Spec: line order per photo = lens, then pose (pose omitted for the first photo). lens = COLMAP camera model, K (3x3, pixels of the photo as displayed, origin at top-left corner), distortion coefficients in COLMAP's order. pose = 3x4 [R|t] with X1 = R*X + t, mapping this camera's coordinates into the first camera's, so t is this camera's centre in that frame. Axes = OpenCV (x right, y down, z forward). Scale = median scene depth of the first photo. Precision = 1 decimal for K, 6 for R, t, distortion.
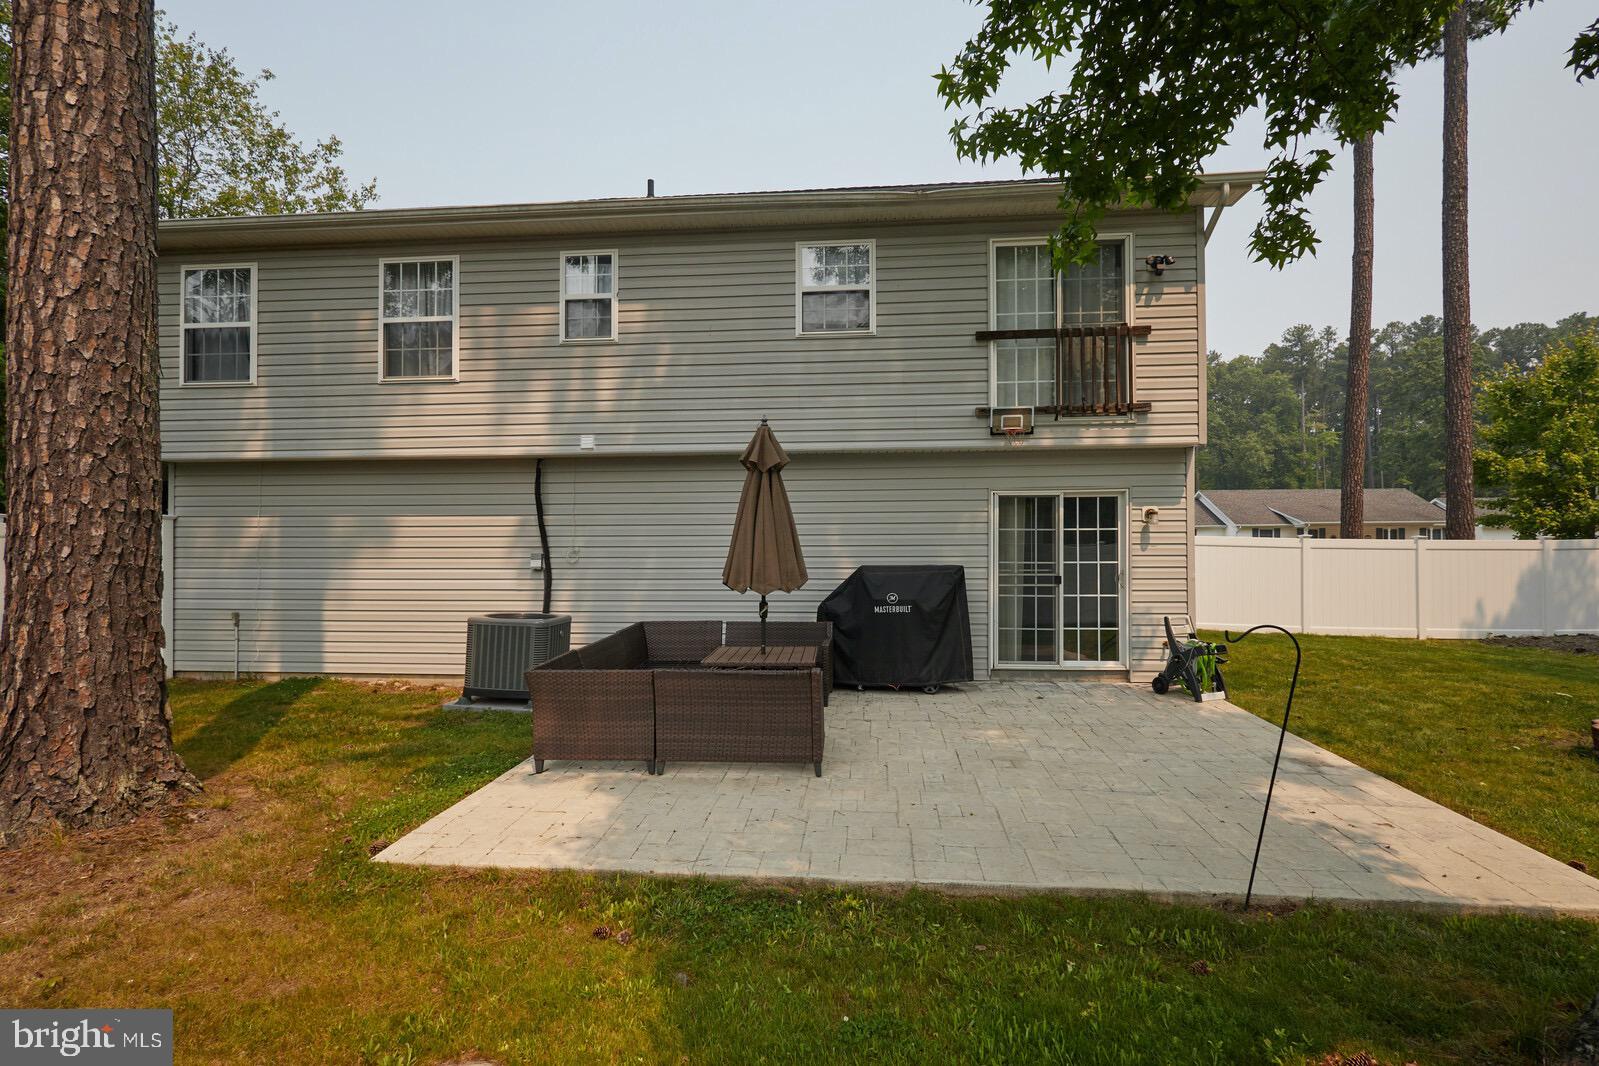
lens RADIAL K [[739.0, 0, 800.1], [0, 739.0, 548.6], [0, 0, 1]] dist [-0.000383, 0.001027]
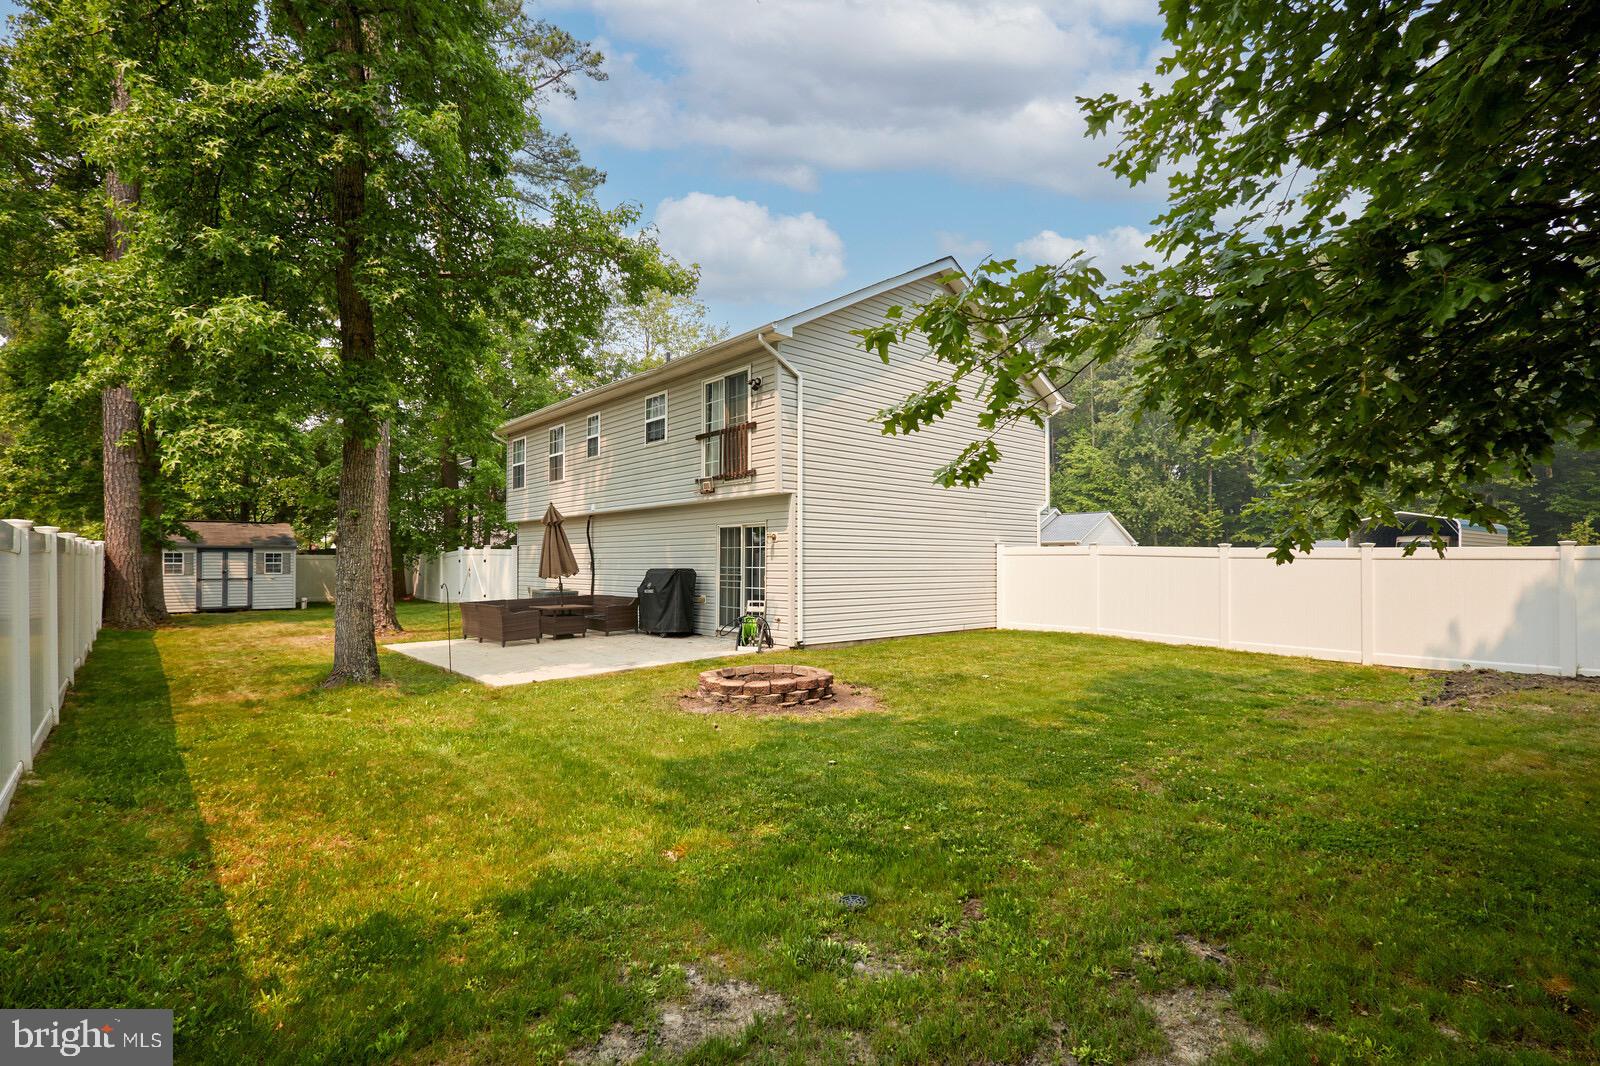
lens RADIAL K [[739.5, 0, 801.6], [0, 739.5, 561.5], [0, 0, 1]] dist [-0.000383, 0.001027]
pose [[0.743359, 0.001079, -0.668892, 1.552693], [0.001193, 0.999995, 0.002940, 0.000523], [0.668892, -0.002984, 0.743354, -0.132106]]
